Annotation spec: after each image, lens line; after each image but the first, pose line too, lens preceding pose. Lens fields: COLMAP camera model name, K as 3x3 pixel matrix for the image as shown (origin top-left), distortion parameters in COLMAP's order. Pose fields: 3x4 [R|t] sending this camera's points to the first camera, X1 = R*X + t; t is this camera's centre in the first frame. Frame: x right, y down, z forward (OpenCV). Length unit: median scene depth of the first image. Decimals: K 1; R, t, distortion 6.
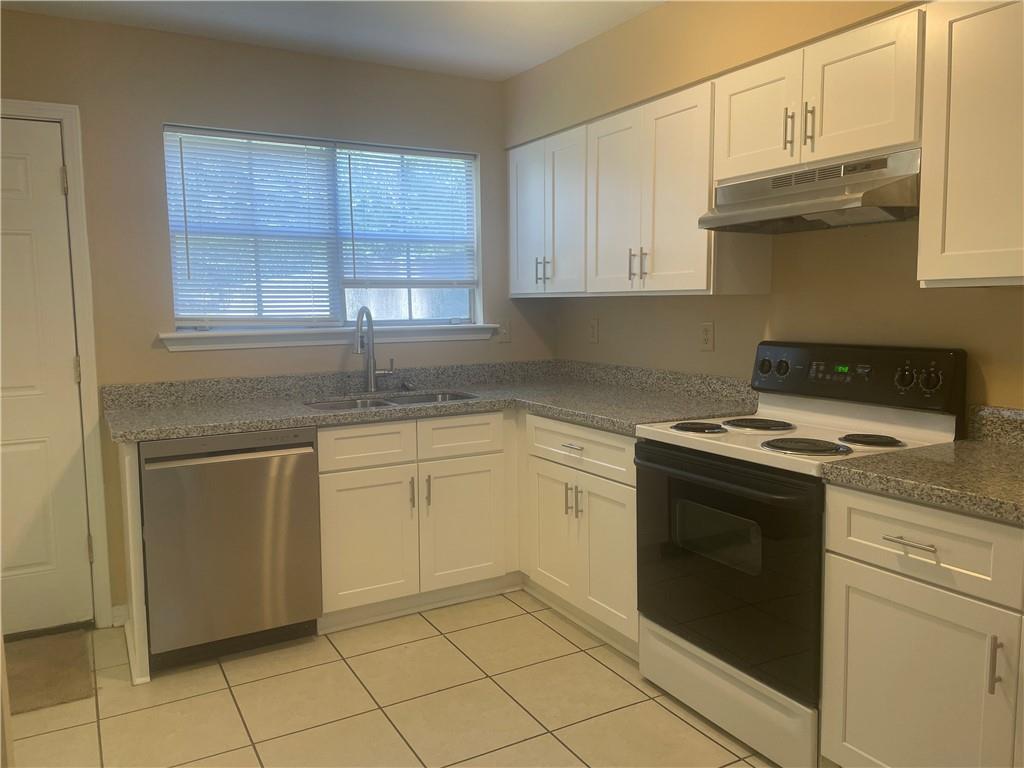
lens RADIAL K [[775.3, 0, 519.1], [0, 775.3, 383.7], [0, 0, 1]] dist [0.102164, -0.155341]
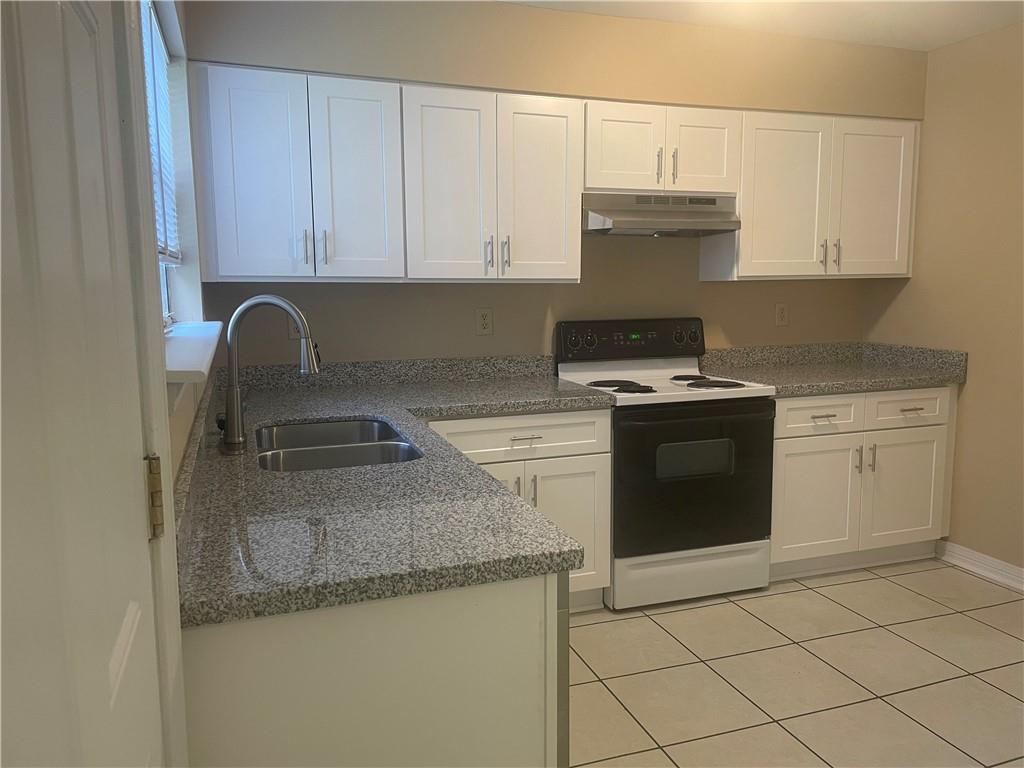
lens RADIAL K [[765.1, 0, 513.7], [0, 765.1, 390.7], [0, 0, 1]] dist [0.059624, 0.000621]
pose [[0.174696, -0.126450, 0.976469, -0.945616], [0.105856, 0.988383, 0.109055, -0.091308], [-0.978916, 0.084314, 0.186052, 0.911254]]
